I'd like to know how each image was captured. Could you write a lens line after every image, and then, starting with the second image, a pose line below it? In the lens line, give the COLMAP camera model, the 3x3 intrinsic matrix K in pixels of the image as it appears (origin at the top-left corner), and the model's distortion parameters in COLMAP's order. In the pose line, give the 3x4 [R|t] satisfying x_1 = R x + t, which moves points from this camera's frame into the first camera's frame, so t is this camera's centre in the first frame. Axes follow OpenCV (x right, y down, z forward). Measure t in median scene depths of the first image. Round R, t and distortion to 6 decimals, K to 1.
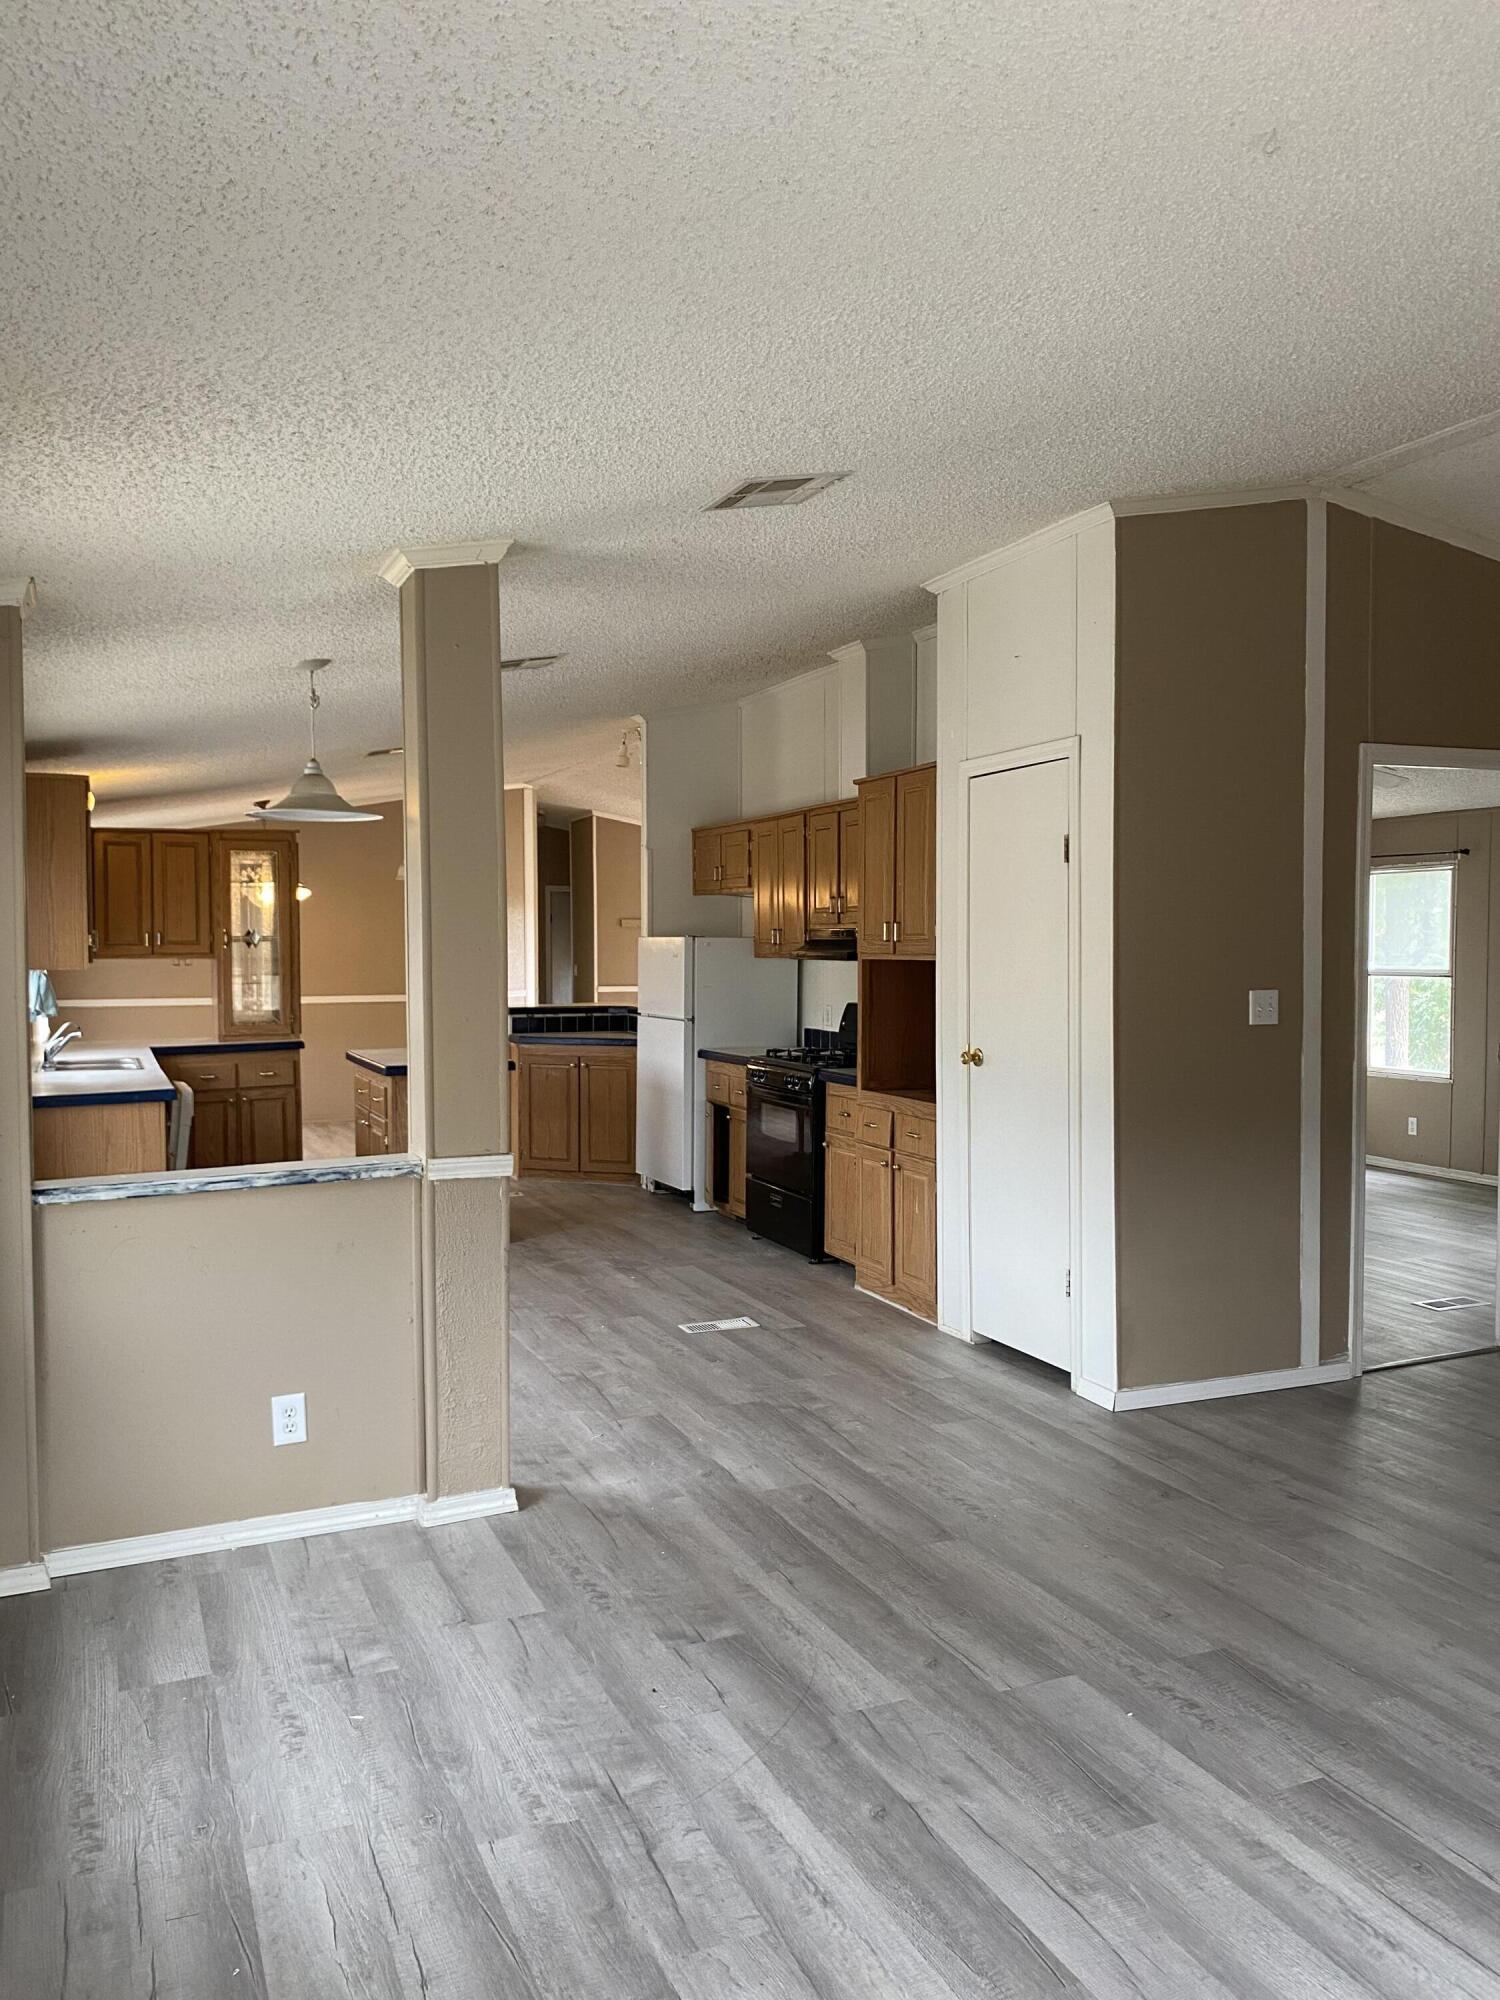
lens RADIAL K [[1526.0, 0, 740.9], [0, 1526.0, 1004.0], [0, 0, 1]] dist [0.043230, -0.056138]
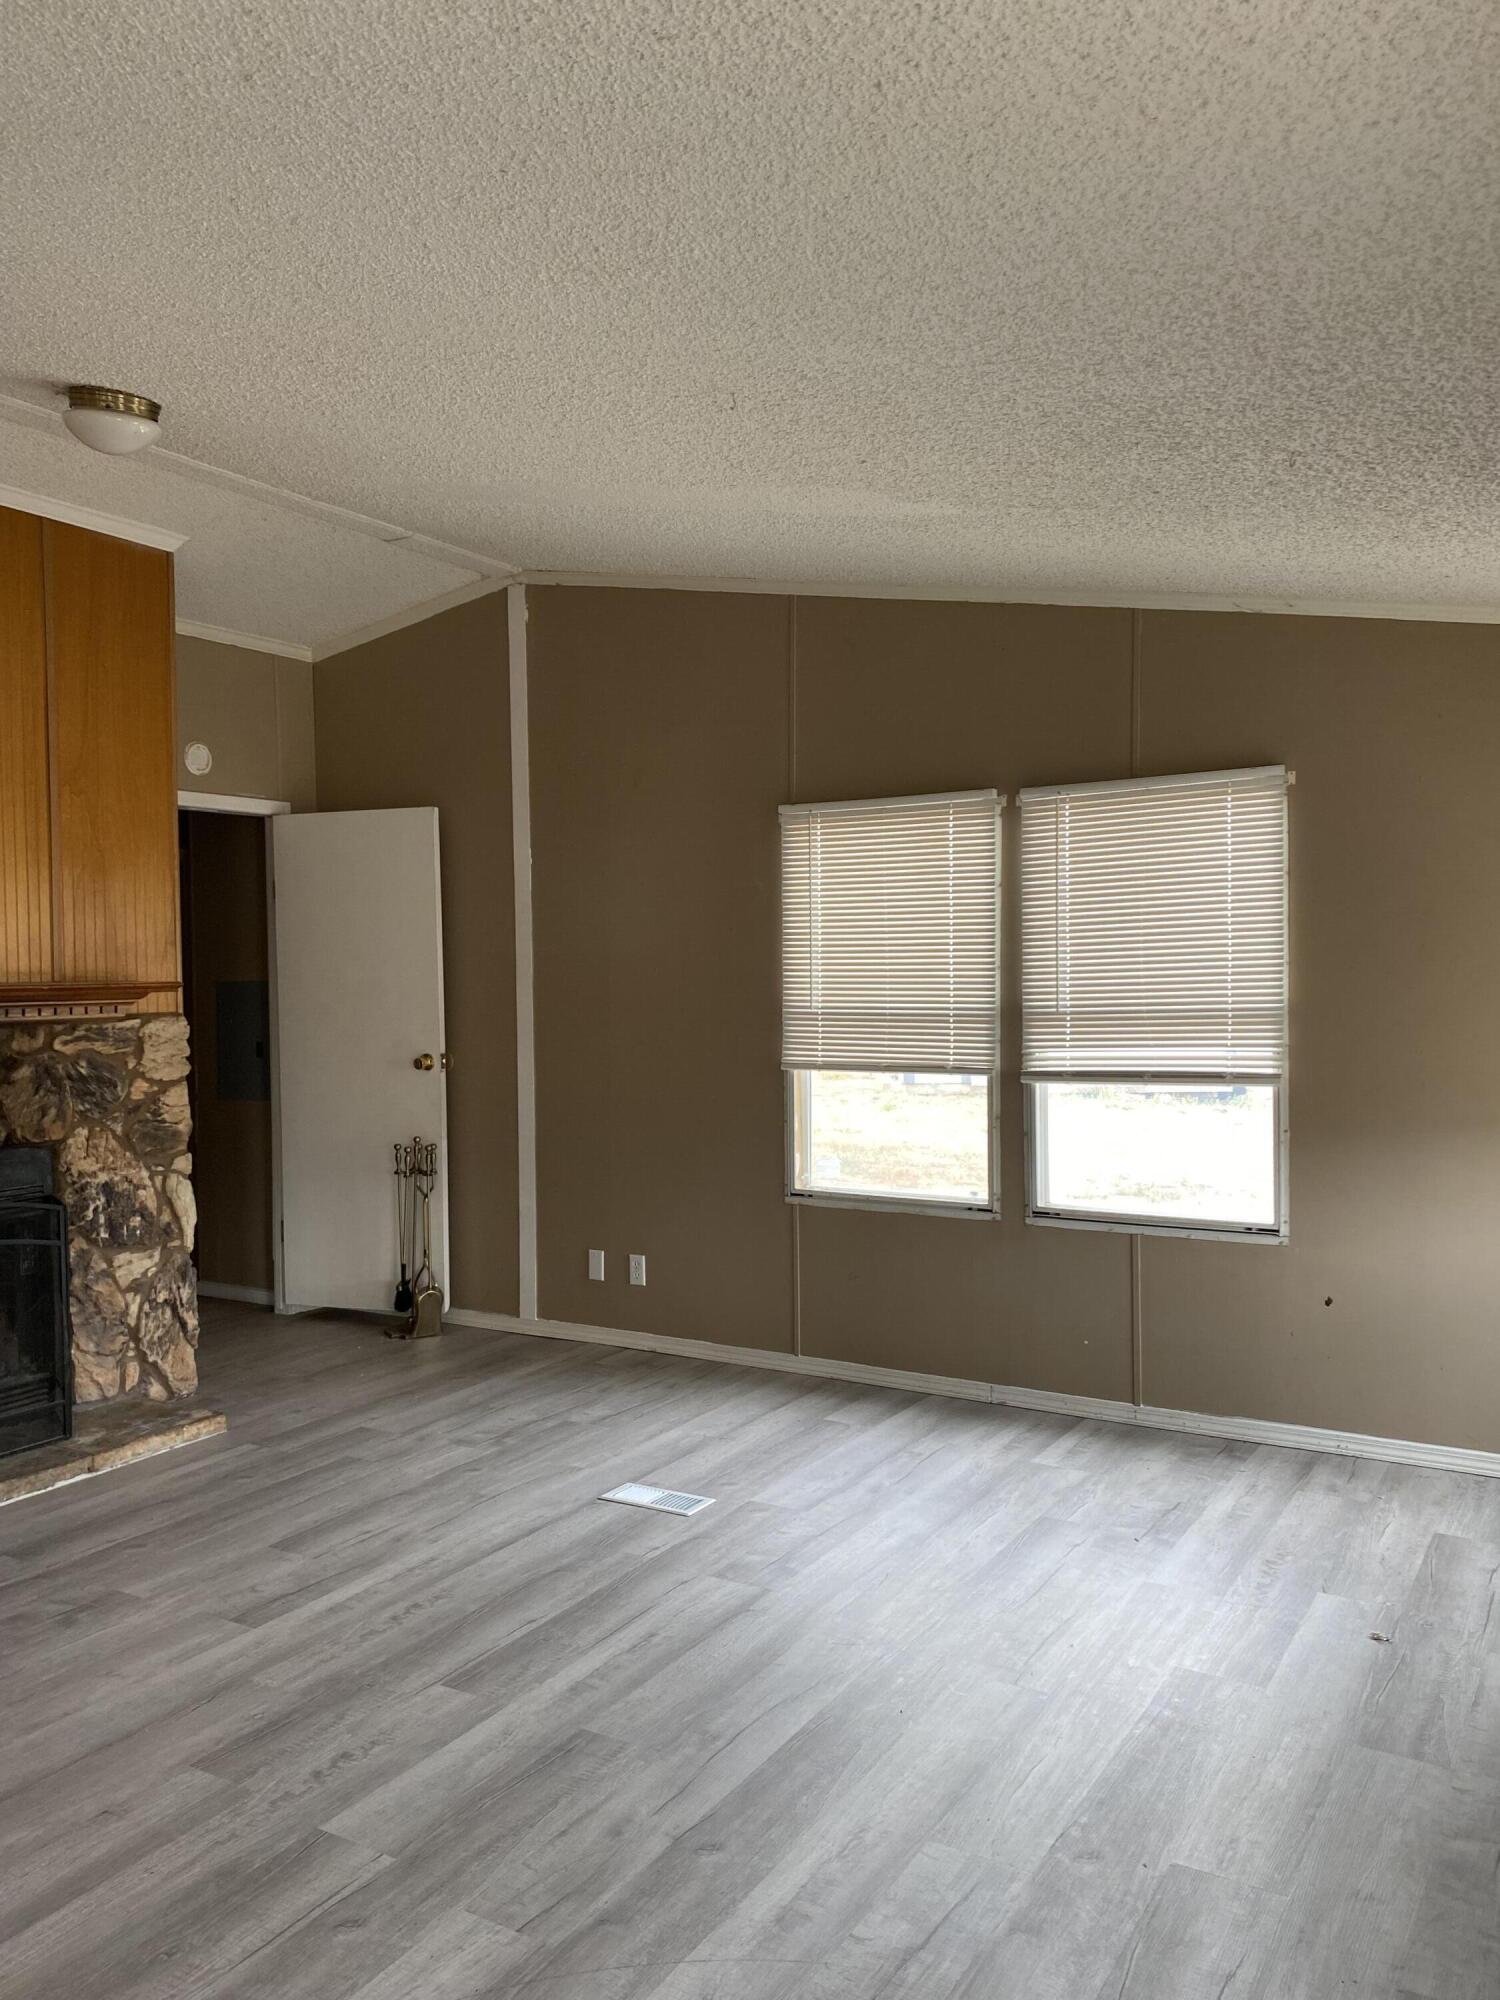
lens RADIAL K [[1526.0, 0, 740.3], [0, 1526.0, 1002.4], [0, 0, 1]] dist [0.043230, -0.056138]
pose [[-0.580735, -0.004435, 0.814080, -0.344745], [0.049544, 0.997939, 0.040780, -0.015367], [-0.812583, 0.064015, -0.579319, 0.750446]]
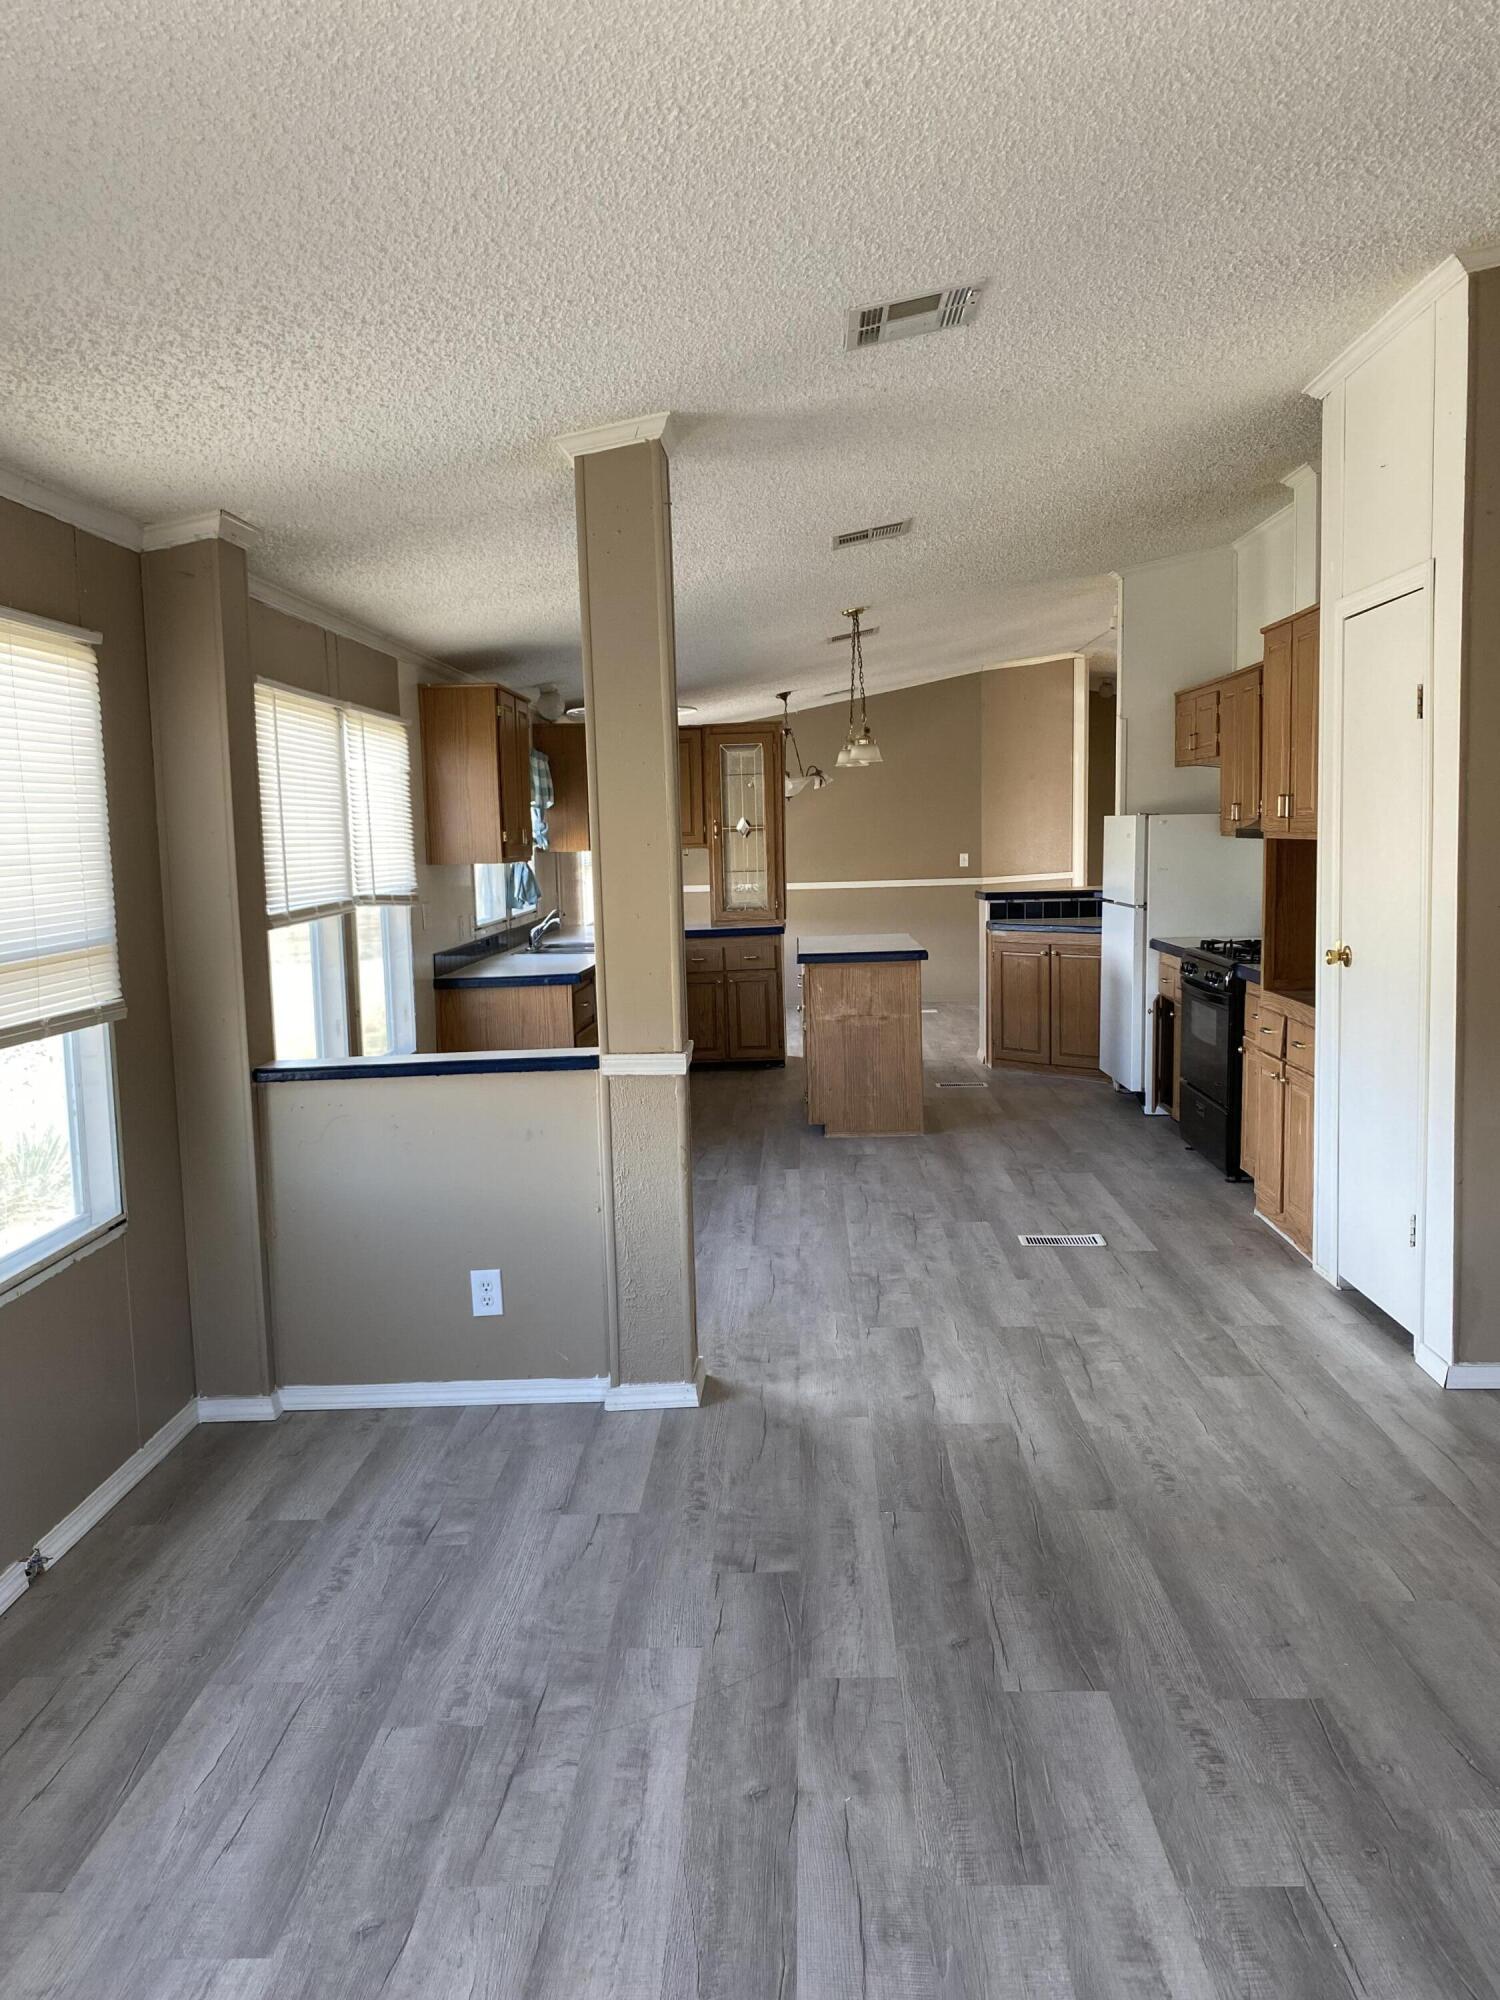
lens RADIAL K [[1526.0, 0, 757.7], [0, 1526.0, 990.3], [0, 0, 1]] dist [0.043230, -0.056138]
pose [[0.906566, 0.023519, -0.421409, 0.232547], [0.006258, 0.997588, 0.069138, -0.007276], [0.422018, -0.065315, 0.904231, 0.101426]]
